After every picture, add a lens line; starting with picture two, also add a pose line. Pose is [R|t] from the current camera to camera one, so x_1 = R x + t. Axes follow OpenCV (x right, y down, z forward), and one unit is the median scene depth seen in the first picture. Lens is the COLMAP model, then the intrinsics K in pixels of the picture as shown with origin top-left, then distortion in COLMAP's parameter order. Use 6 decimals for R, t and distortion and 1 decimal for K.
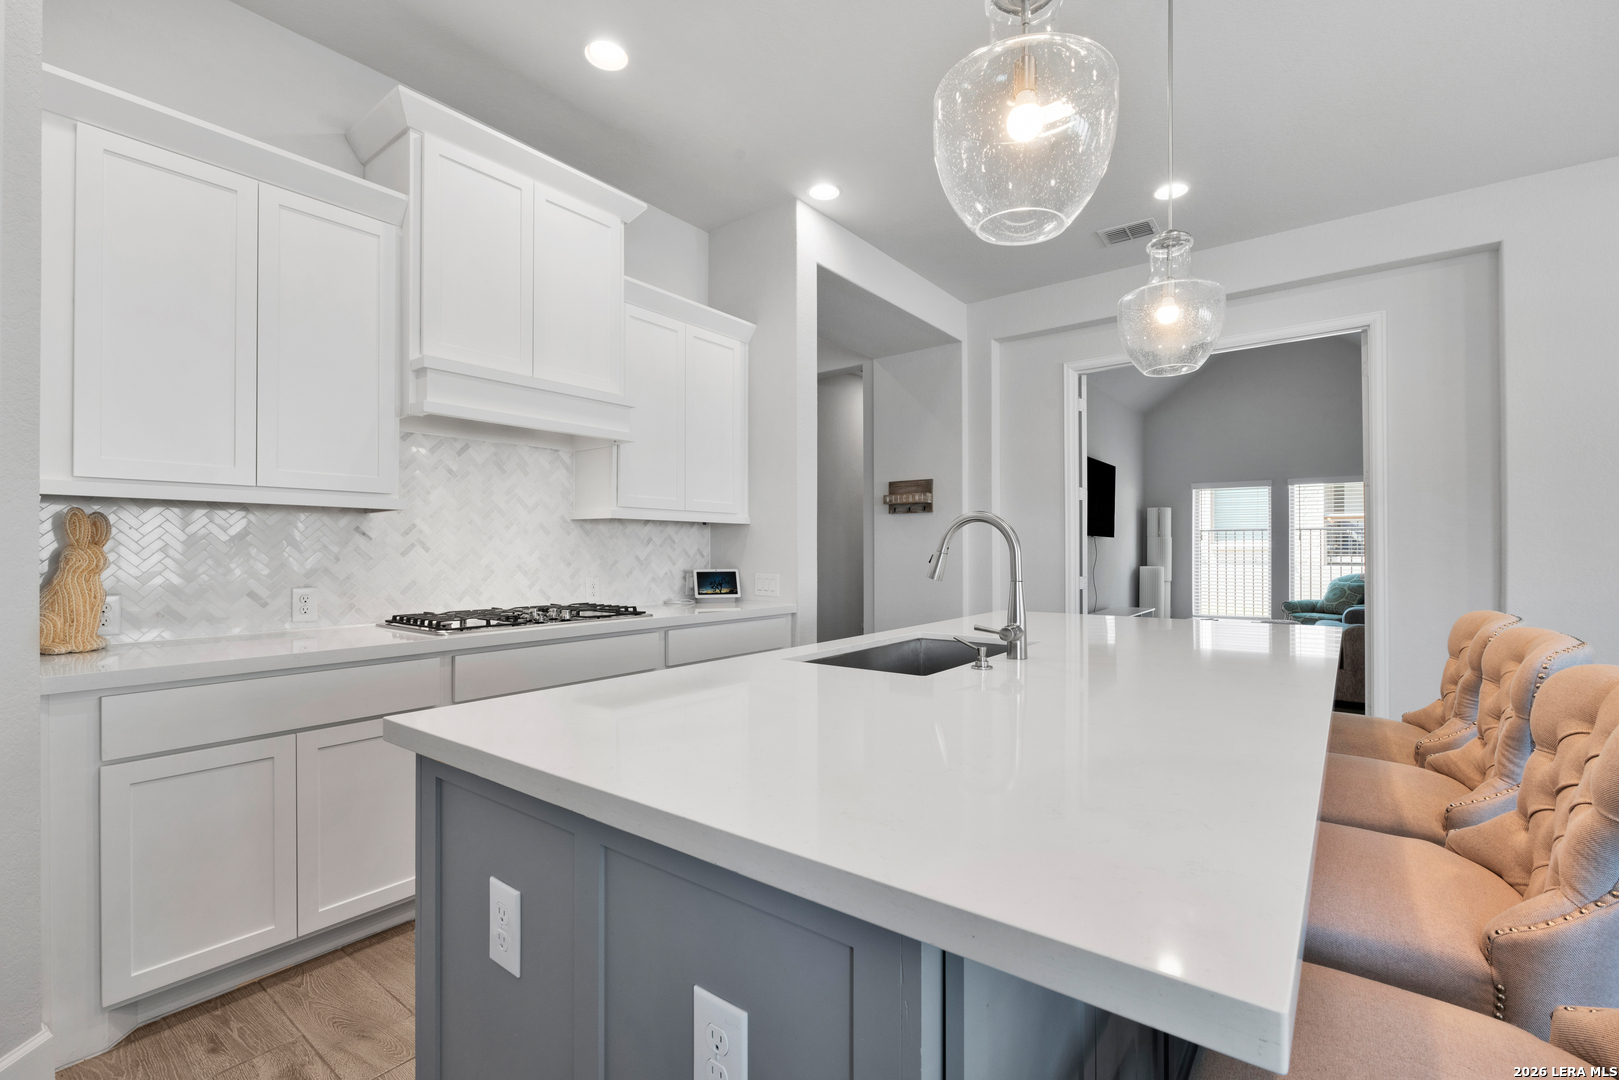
lens RADIAL K [[714.7, 0, 808.6], [0, 714.7, 546.4], [0, 0, 1]] dist [-0.002588, -0.000140]
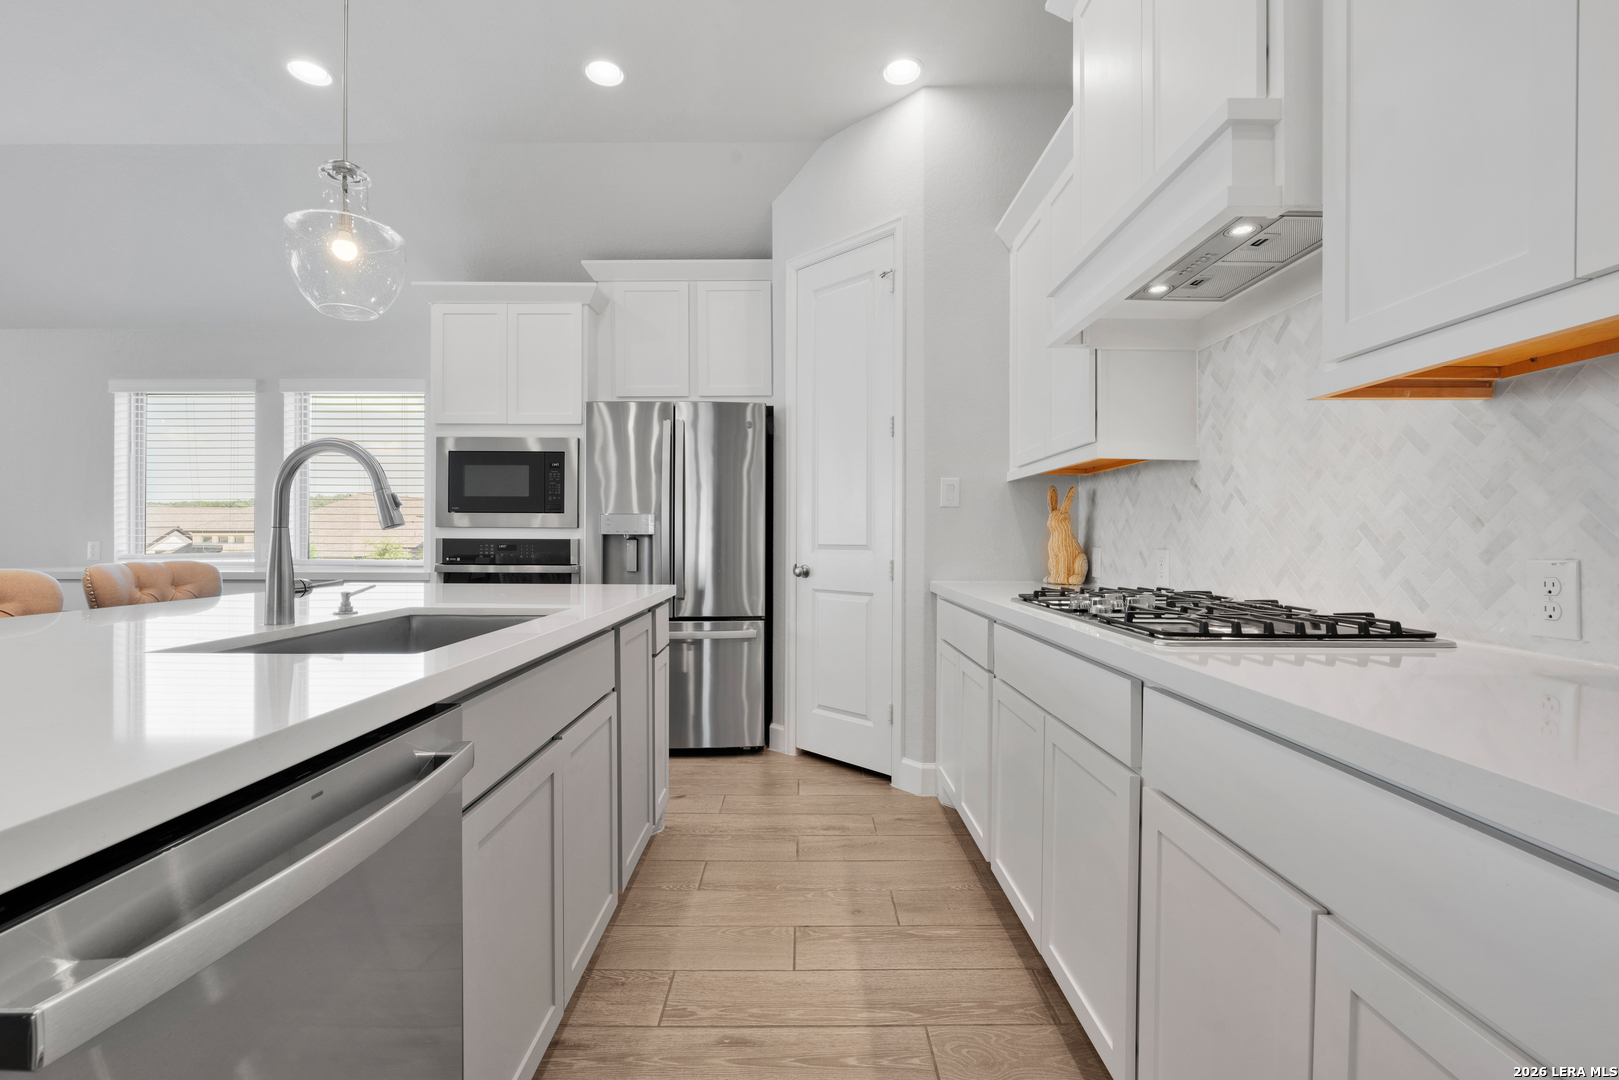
lens RADIAL K [[714.7, 0, 808.3], [0, 714.7, 542.1], [0, 0, 1]] dist [-0.002588, -0.000140]
pose [[-0.787541, 0.005514, -0.616237, 0.184711], [0.006059, 0.999981, 0.001203, 0.036001], [0.616232, -0.002786, -0.787560, 1.180526]]
